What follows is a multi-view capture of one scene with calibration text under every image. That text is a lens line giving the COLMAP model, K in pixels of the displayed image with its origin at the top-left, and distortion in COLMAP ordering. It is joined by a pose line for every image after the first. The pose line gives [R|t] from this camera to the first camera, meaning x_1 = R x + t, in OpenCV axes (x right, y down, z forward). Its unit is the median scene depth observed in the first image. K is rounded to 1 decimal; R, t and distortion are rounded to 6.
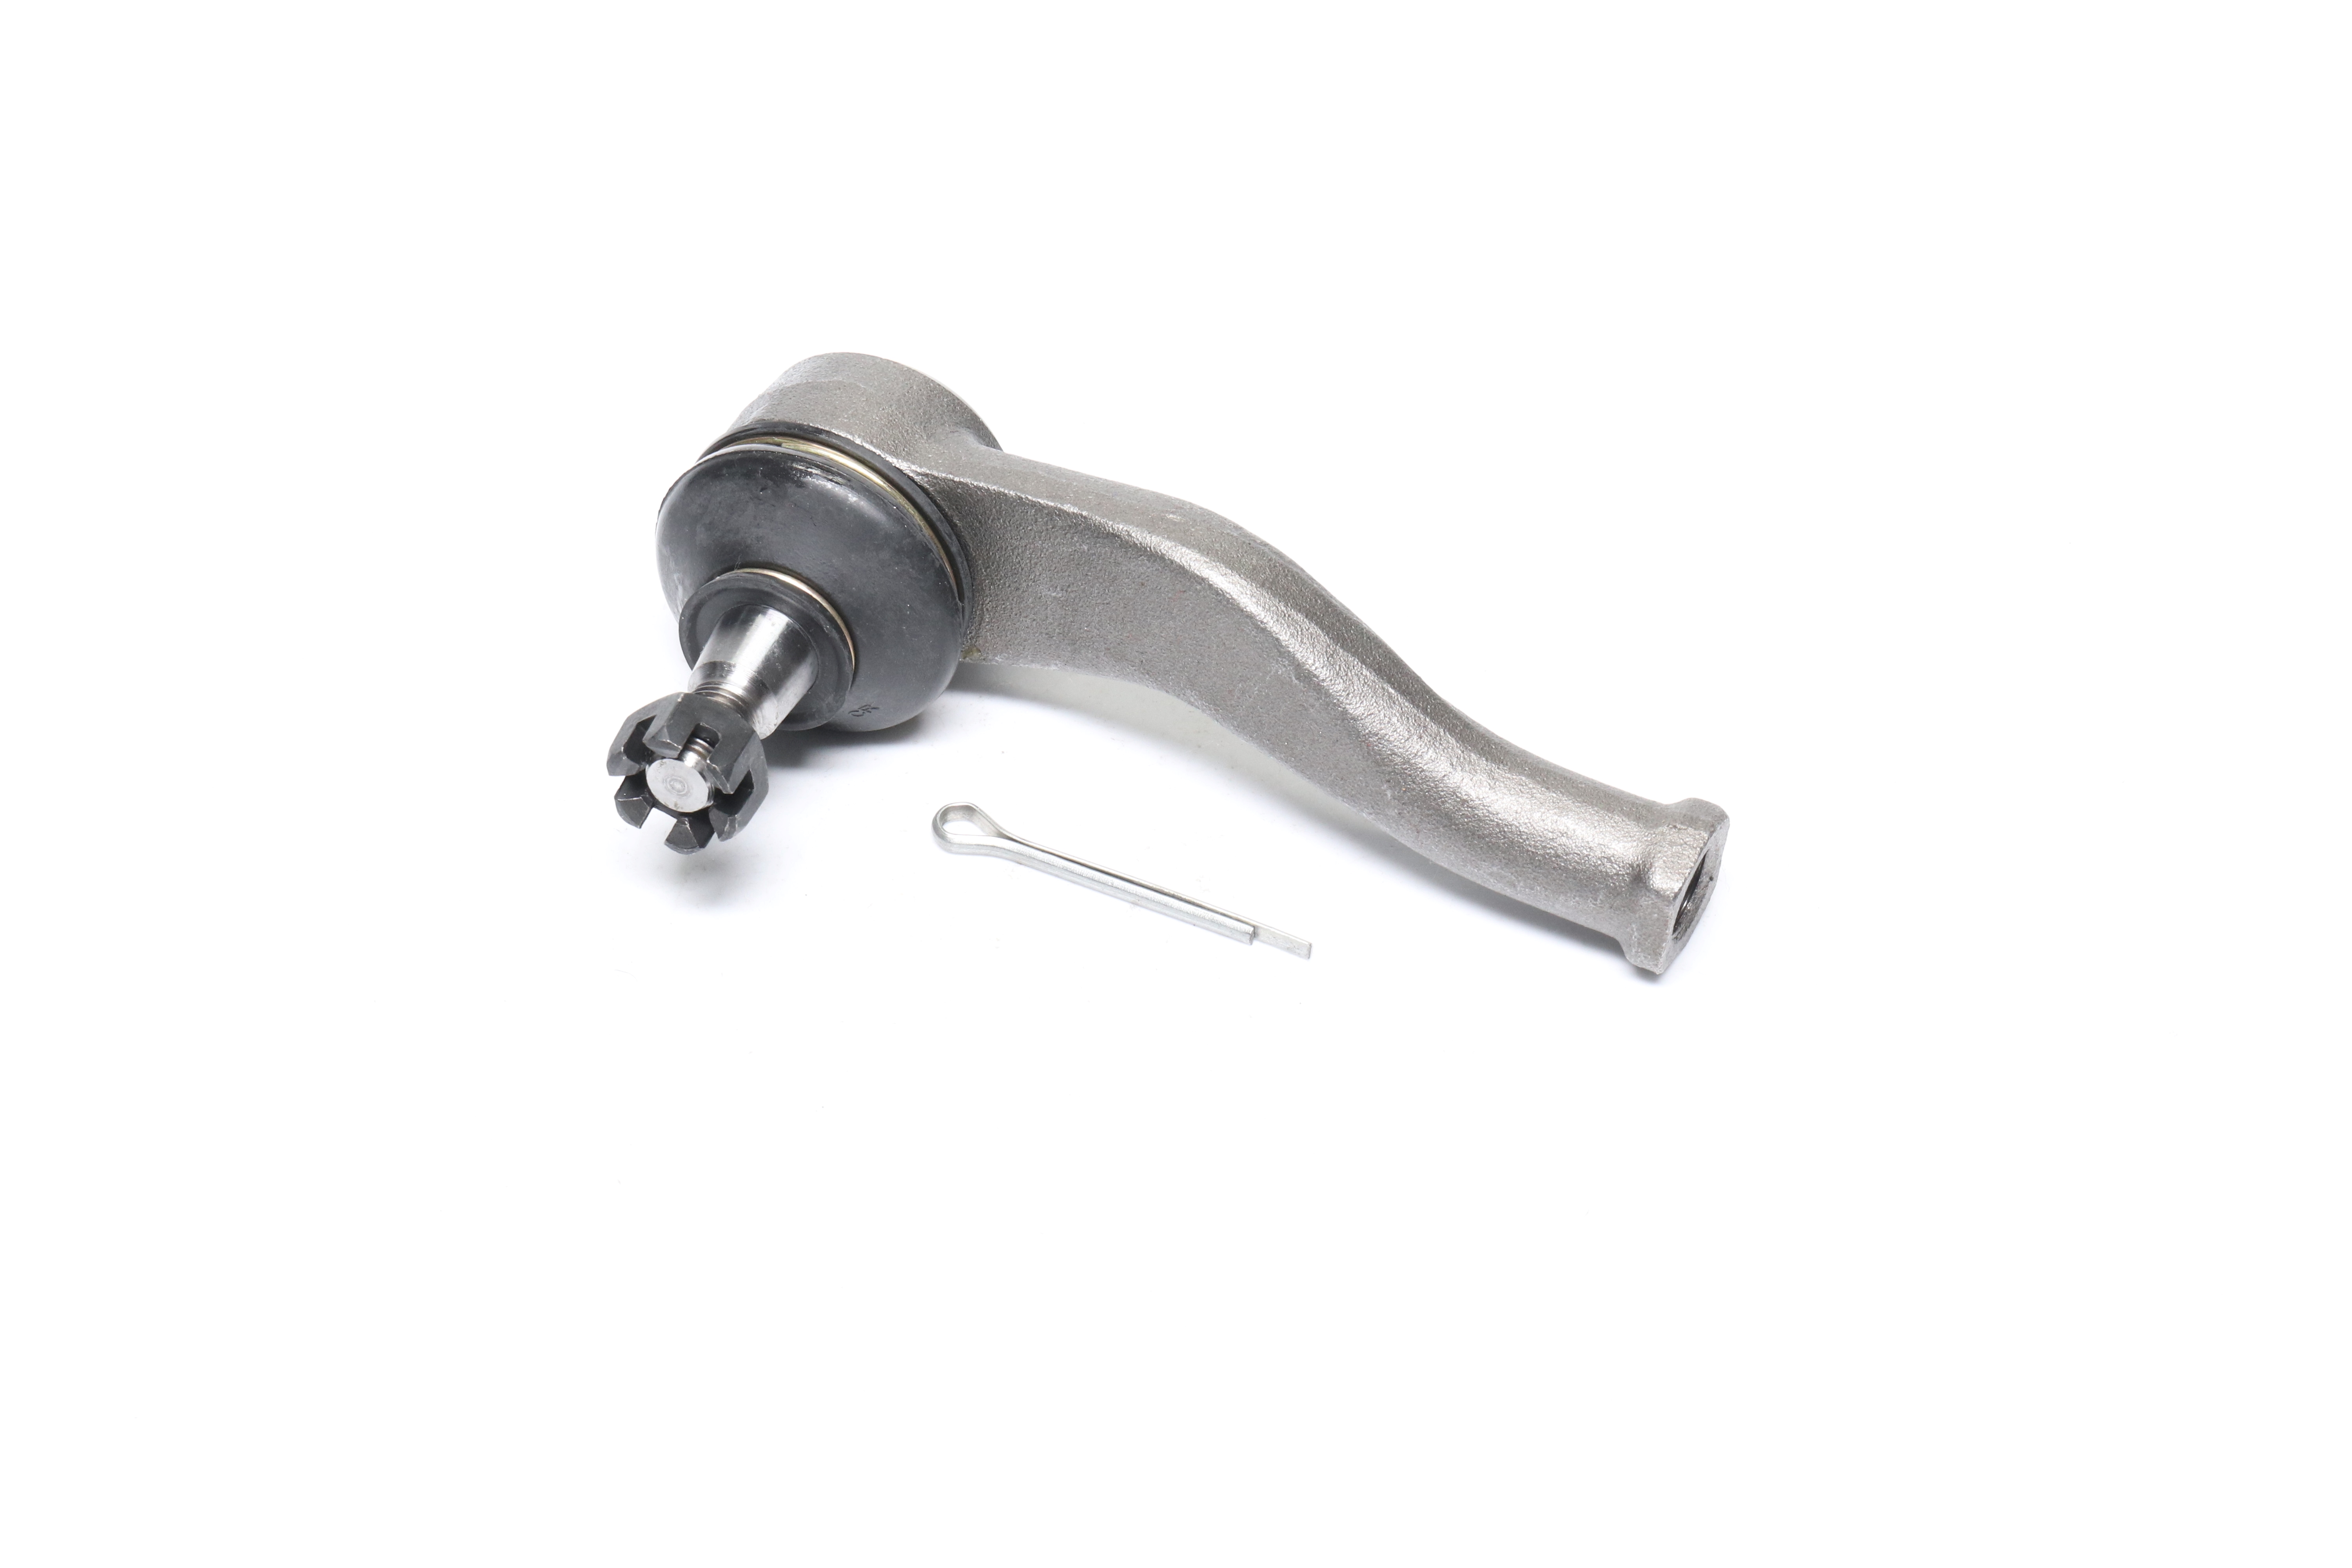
lens RADIAL K [[7265.9, 0, 1175.8], [0, 7265.9, 784.9], [0, 0, 1]] dist [-0.059230, 0.000000]
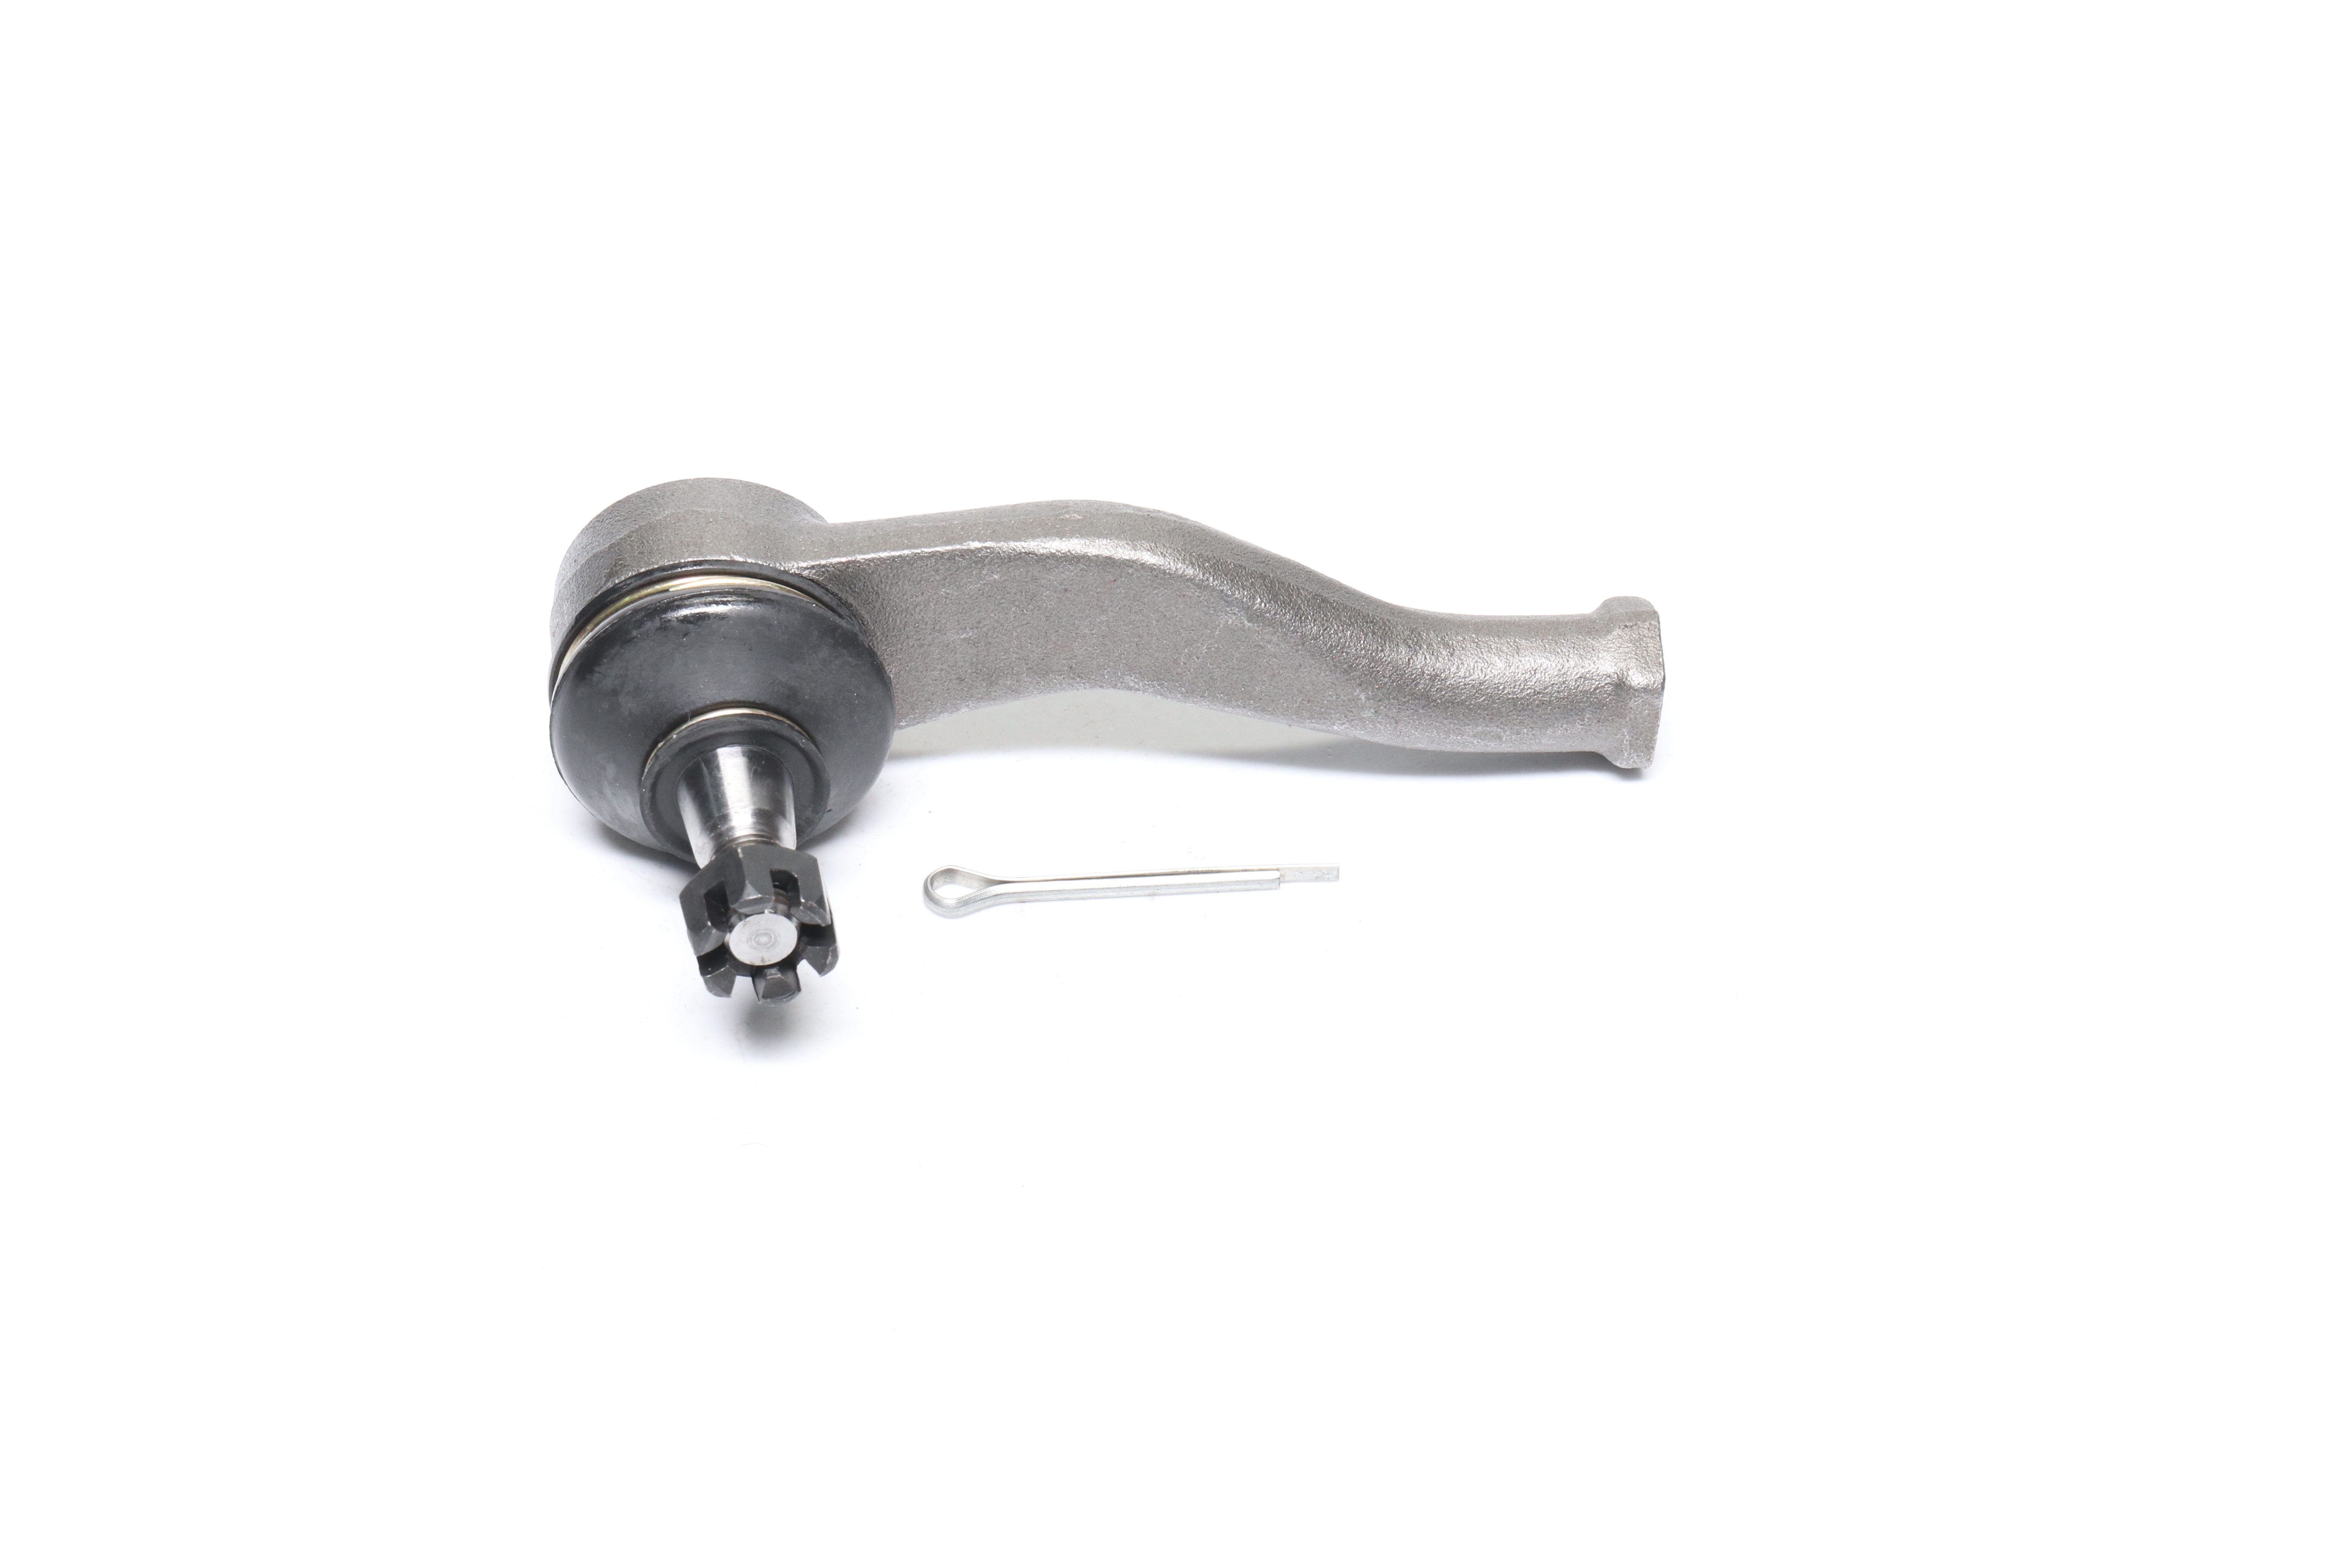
lens RADIAL K [[7265.9, 0, 1175.7], [0, 7265.9, 783.1], [0, 0, 1]] dist [-0.059230, 0.000000]
pose [[0.857560, -0.354529, 0.372693, -0.372904], [0.354610, 0.932320, 0.070929, -0.068319], [-0.372616, 0.071335, 0.925240, 0.071778]]
